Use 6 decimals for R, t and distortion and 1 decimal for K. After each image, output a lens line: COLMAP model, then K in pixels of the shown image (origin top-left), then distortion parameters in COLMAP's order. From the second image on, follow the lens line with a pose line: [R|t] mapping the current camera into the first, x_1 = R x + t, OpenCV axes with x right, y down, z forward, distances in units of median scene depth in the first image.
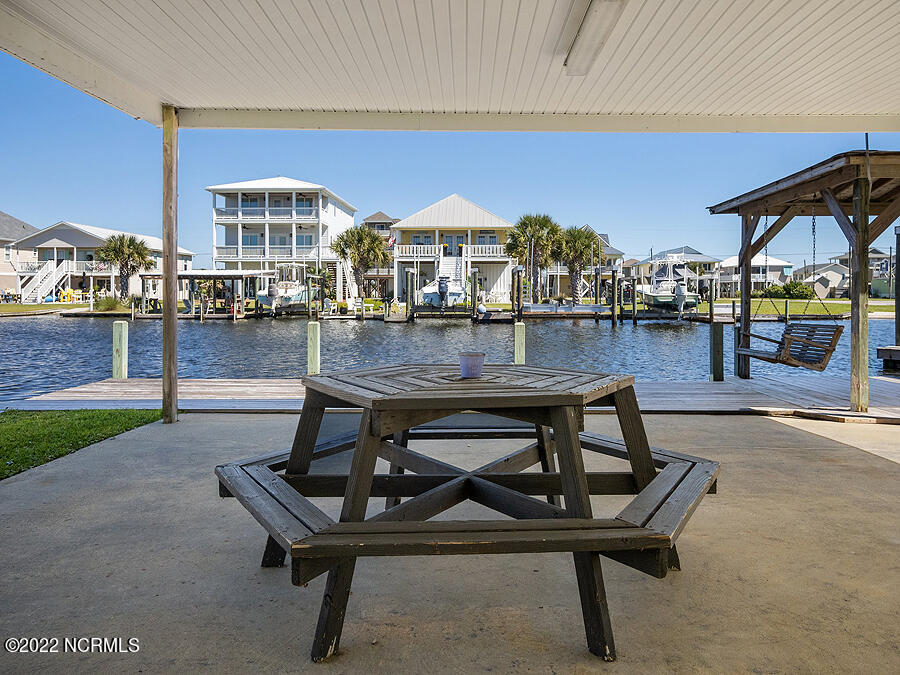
lens RADIAL K [[691.0, 0, 442.2], [0, 691.0, 336.6], [0, 0, 1]] dist [-0.031811, 0.004287]
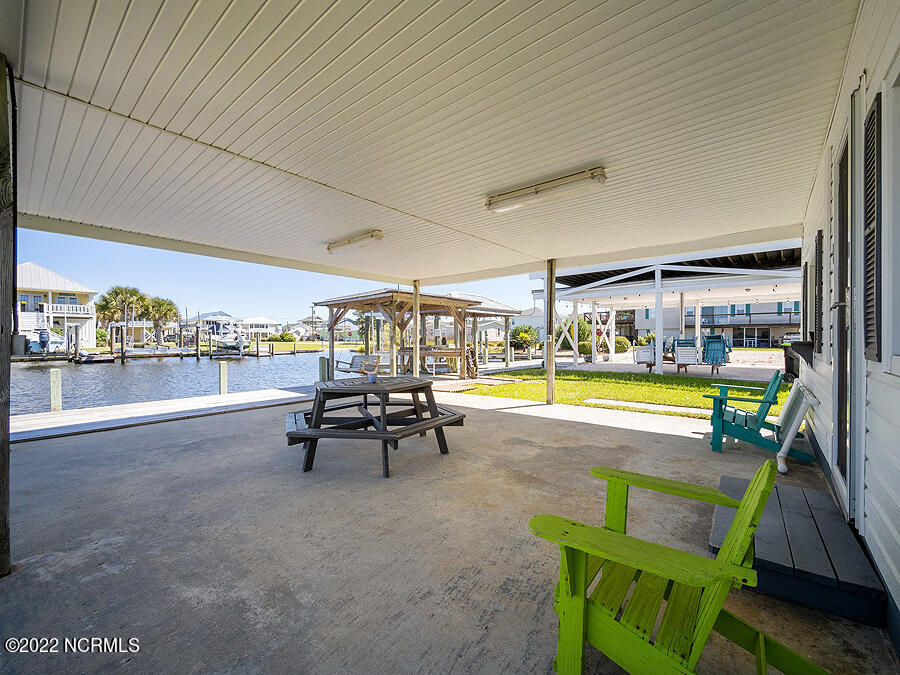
lens RADIAL K [[378.7, 0, 447.6], [0, 378.7, 338.6], [0, 0, 1]] dist [-0.007176, 0.000484]
pose [[0.621124, -0.005629, 0.783692, -0.071156], [0.054733, 0.997844, -0.036212, -0.002212], [-0.781799, 0.065386, 0.620093, -0.013129]]
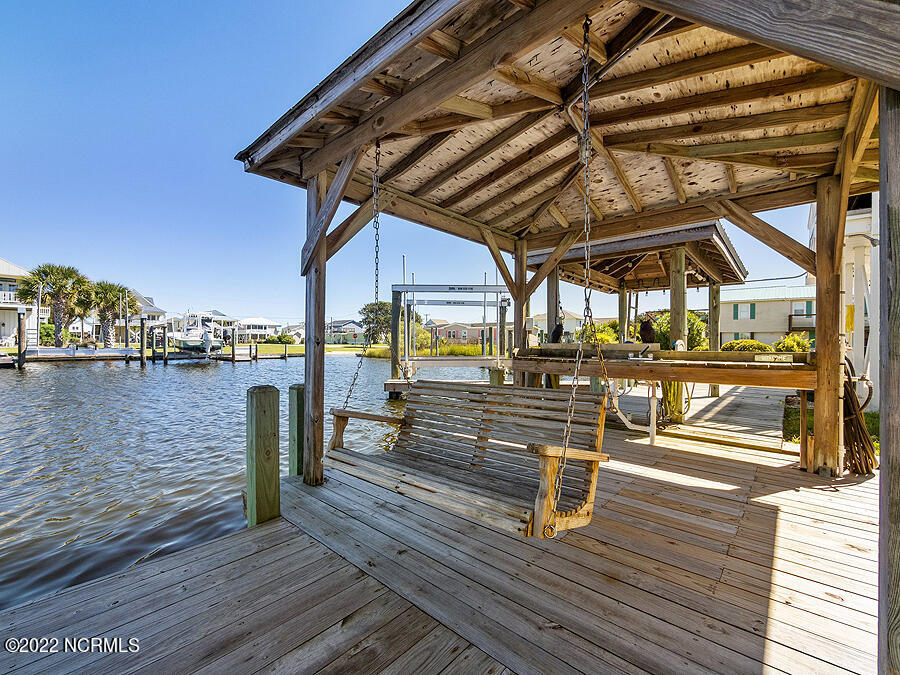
lens RADIAL K [[378.7, 0, 446.0], [0, 378.7, 337.2], [0, 0, 1]] dist [-0.007176, 0.000484]
pose [[0.630088, 0.015728, 0.776365, 0.068719], [0.042042, 0.997637, -0.054331, -0.007636], [-0.775385, 0.066874, 0.627938, 0.184231]]
